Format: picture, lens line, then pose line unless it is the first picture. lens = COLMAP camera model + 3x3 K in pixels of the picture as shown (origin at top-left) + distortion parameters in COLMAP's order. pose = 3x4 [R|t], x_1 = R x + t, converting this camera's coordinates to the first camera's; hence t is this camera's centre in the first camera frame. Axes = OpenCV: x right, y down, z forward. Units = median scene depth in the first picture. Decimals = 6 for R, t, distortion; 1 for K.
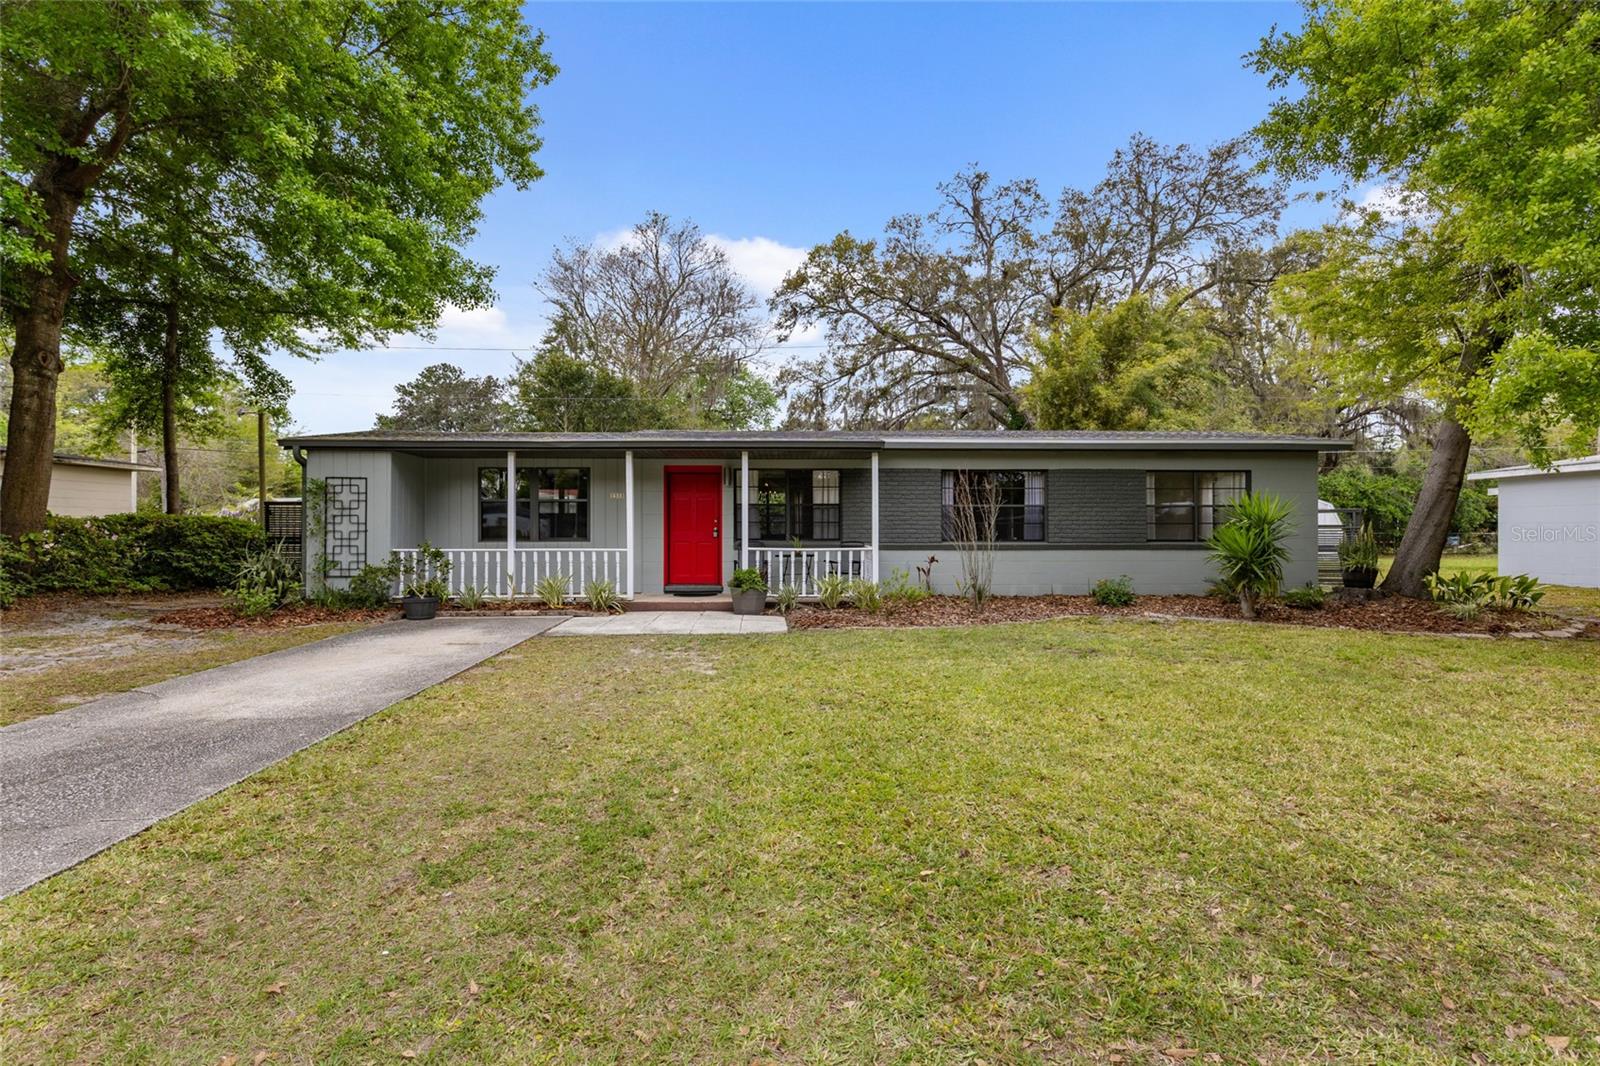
lens RADIAL K [[765.4, 0, 798.0], [0, 765.4, 531.7], [0, 0, 1]] dist [0.001463, -0.000980]
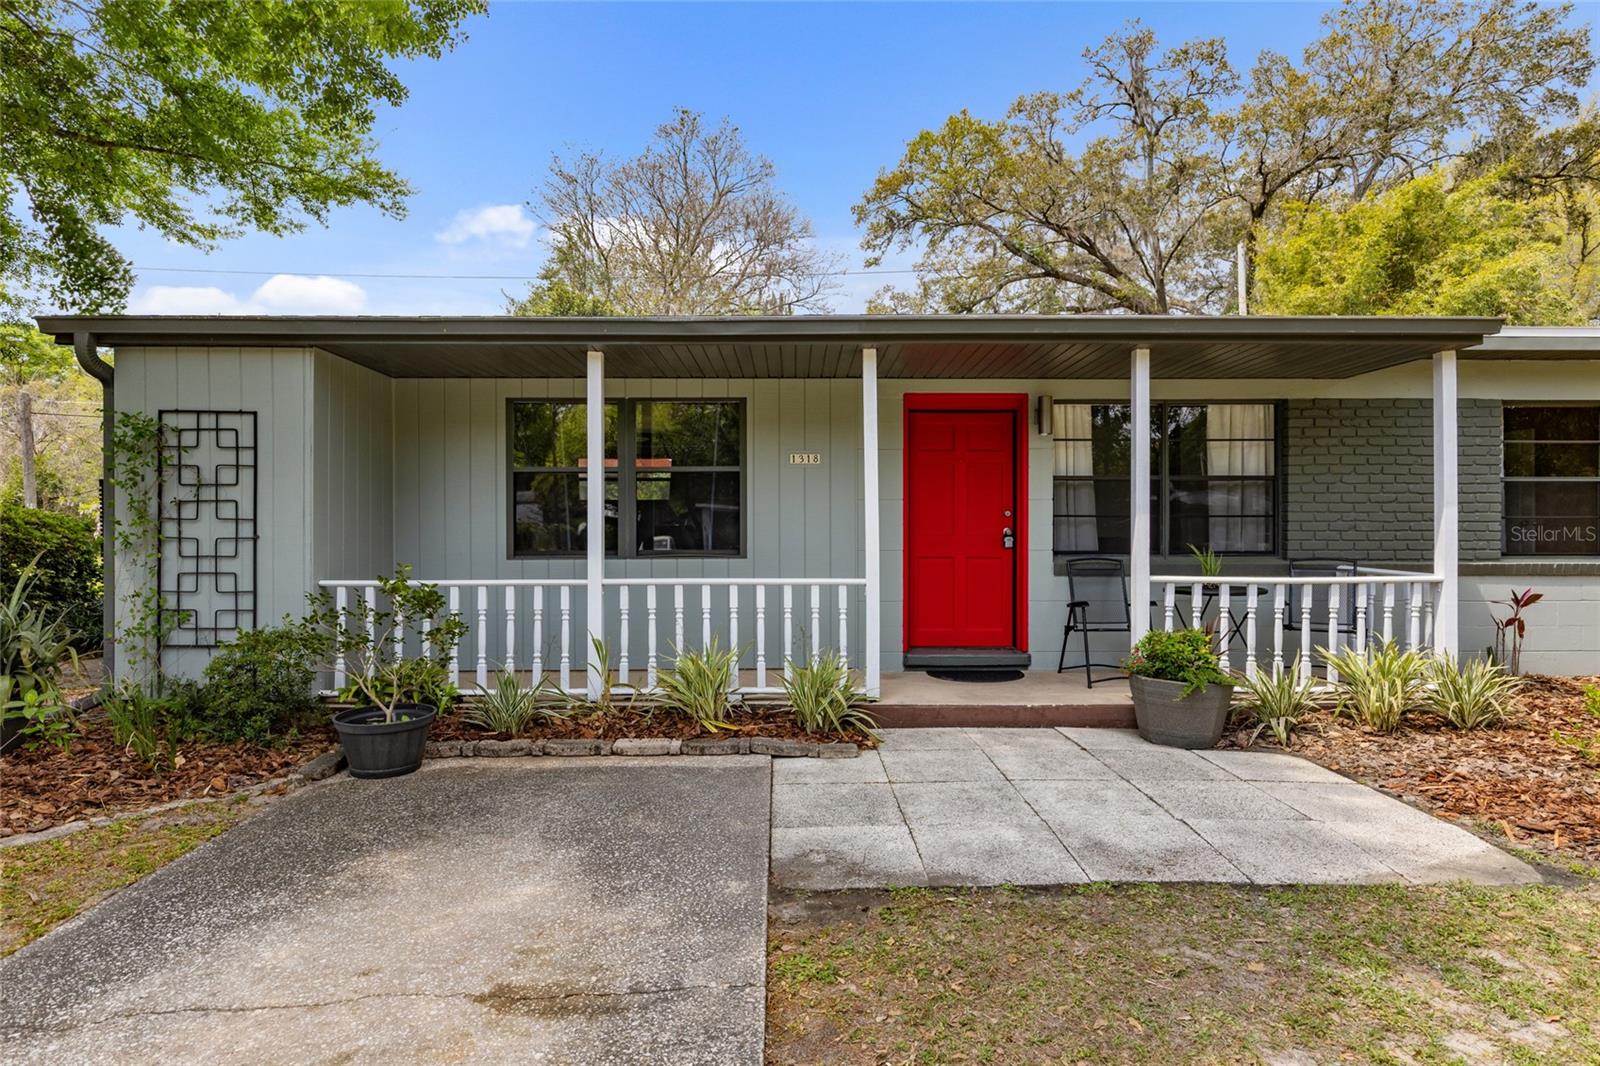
lens RADIAL K [[886.2, 0, 800.5], [0, 886.2, 531.2], [0, 0, 1]] dist [-0.000916, 0.001617]
pose [[0.999871, -0.001940, -0.015933, -0.165402], [0.002047, 0.999975, 0.006719, -0.004828], [0.015919, -0.006751, 0.999850, 0.333927]]
